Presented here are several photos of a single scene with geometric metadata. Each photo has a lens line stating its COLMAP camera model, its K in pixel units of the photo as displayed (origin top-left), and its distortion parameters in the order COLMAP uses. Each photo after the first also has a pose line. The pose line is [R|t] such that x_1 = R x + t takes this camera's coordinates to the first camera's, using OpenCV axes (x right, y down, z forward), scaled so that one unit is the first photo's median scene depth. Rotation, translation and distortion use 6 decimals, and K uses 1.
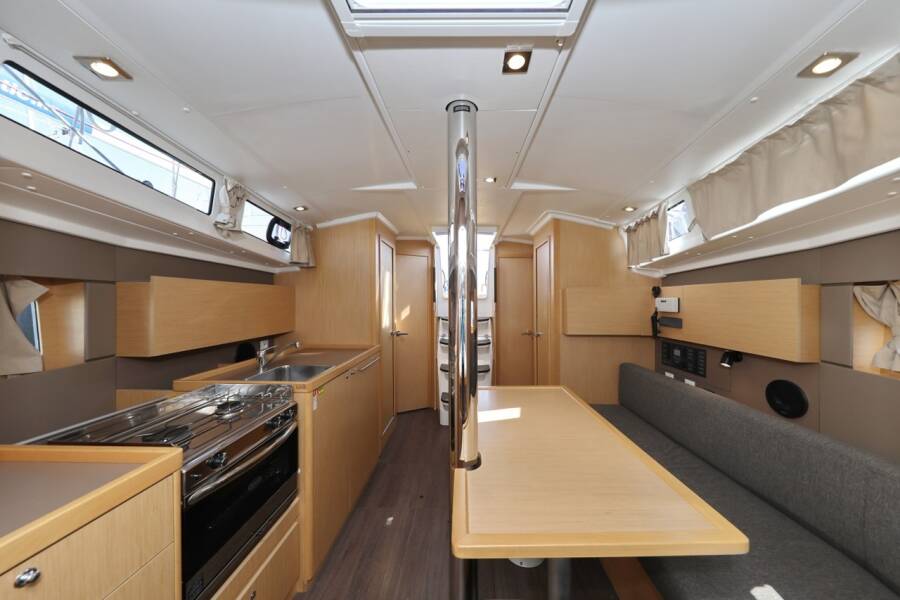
lens RADIAL K [[296.7, 0, 459.2], [0, 296.7, 299.7], [0, 0, 1]] dist [-0.000683, -0.001101]
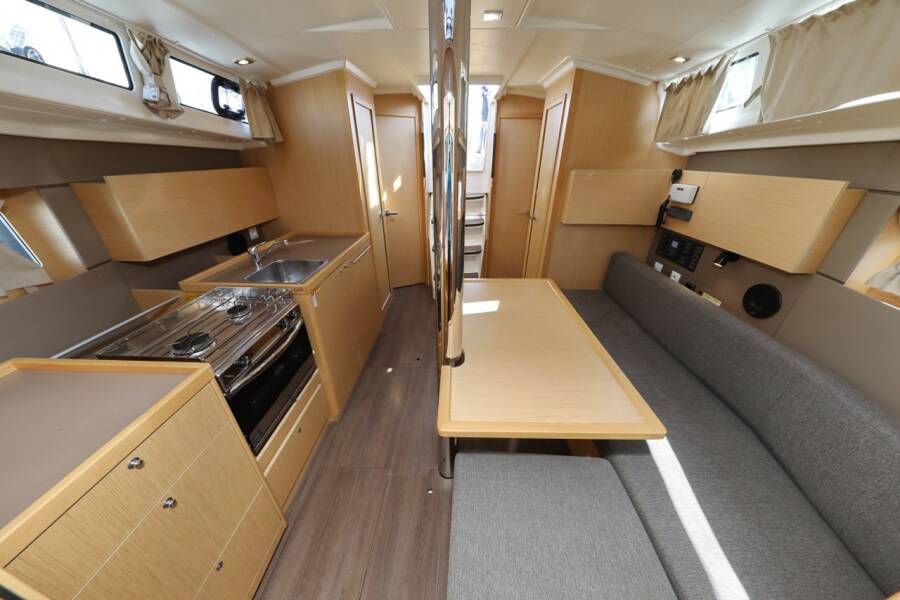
lens RADIAL K [[293.0, 0, 446.2], [0, 293.0, 310.7], [0, 0, 1]] dist [0.000022, -0.001268]
pose [[0.999631, 0.015030, -0.022644, 0.014750], [-0.002352, 0.877883, 0.478869, -0.101445], [0.027077, -0.478639, 0.877594, 0.039981]]
